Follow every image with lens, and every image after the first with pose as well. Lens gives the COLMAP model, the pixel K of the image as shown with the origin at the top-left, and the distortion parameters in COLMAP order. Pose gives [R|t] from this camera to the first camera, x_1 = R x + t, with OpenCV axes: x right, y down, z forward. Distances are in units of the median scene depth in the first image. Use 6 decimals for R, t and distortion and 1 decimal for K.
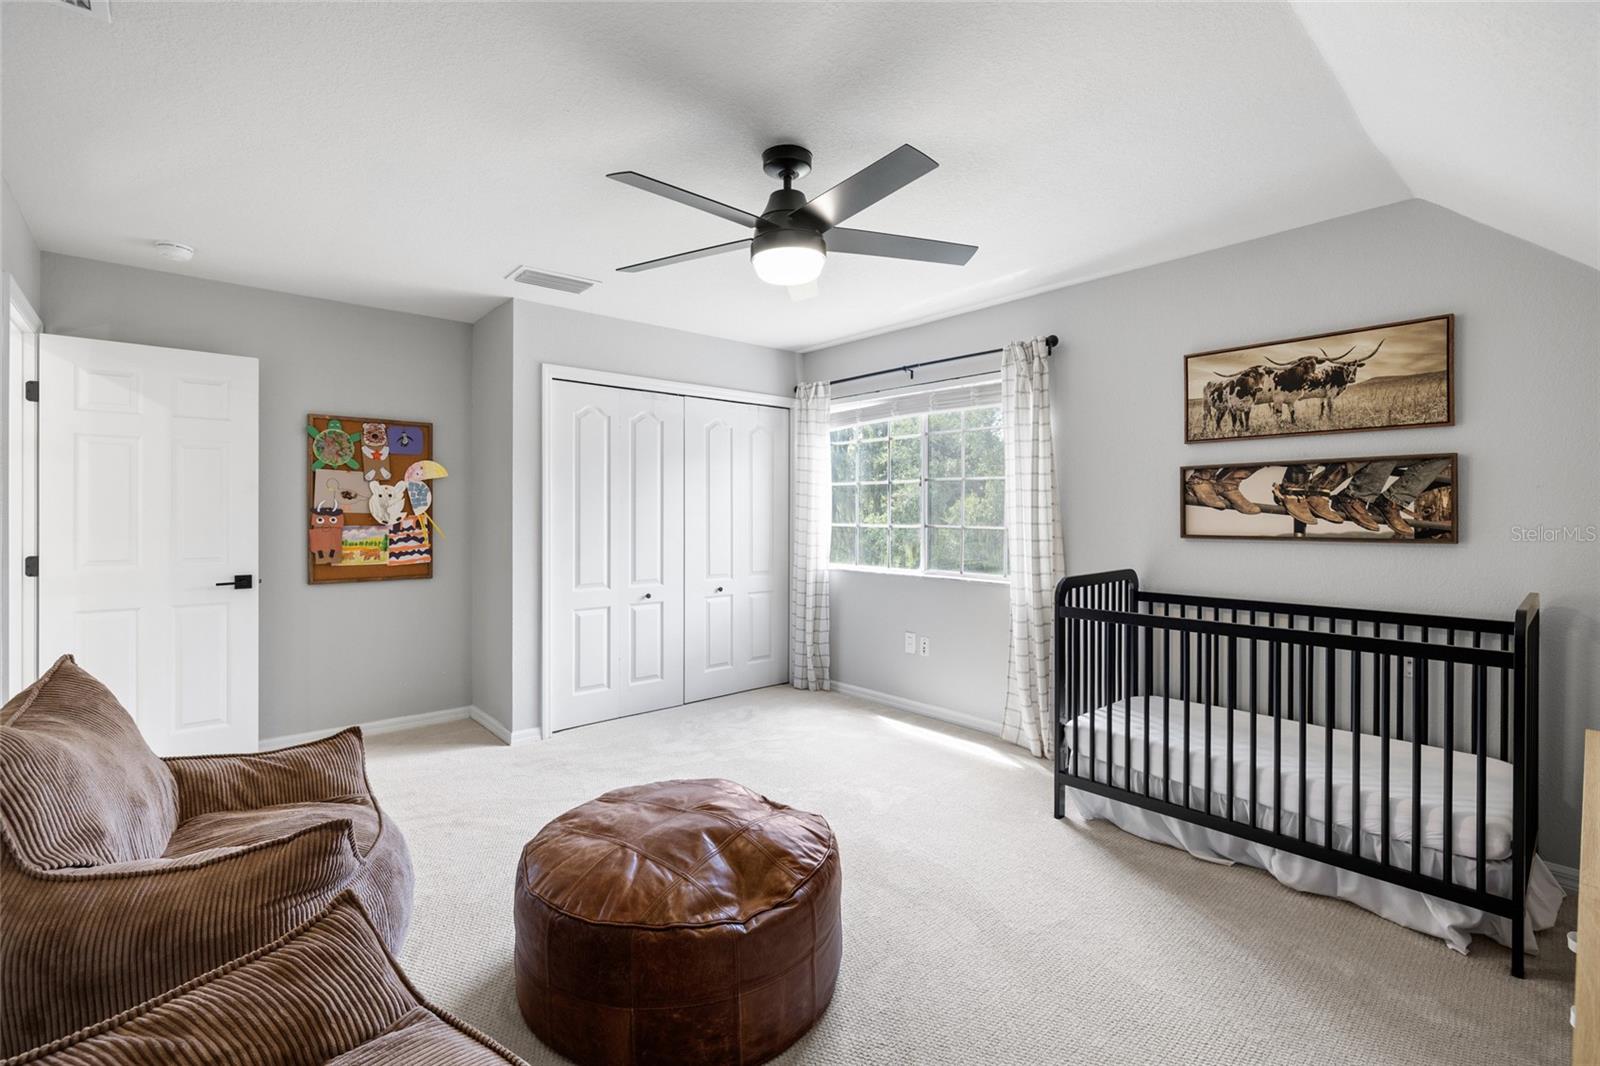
lens RADIAL K [[711.5, 0, 800.3], [0, 711.5, 515.7], [0, 0, 1]] dist [-0.000375, 0.000011]
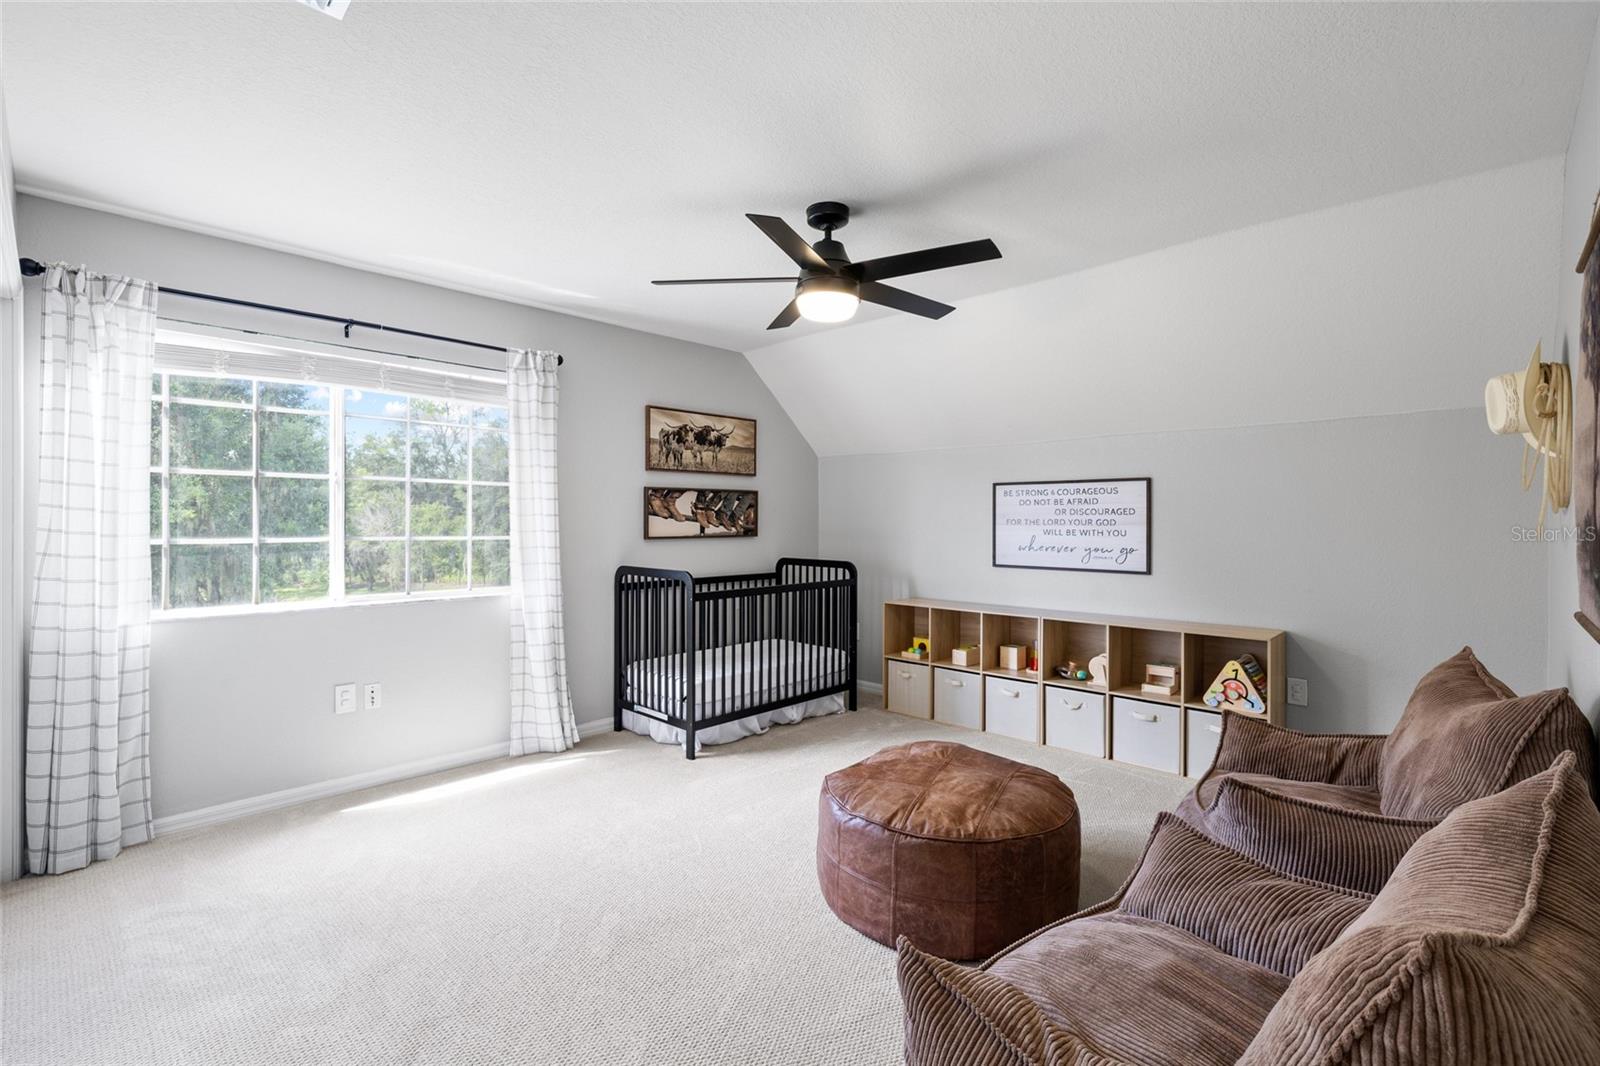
lens RADIAL K [[714.6, 0, 799.3], [0, 714.6, 523.4], [0, 0, 1]] dist [-0.001734, -0.000201]
pose [[-0.077425, -0.004420, 0.996988, -0.920279], [0.002777, 0.999985, 0.004649, -0.005251], [-0.996994, 0.003129, -0.077411, 0.893550]]
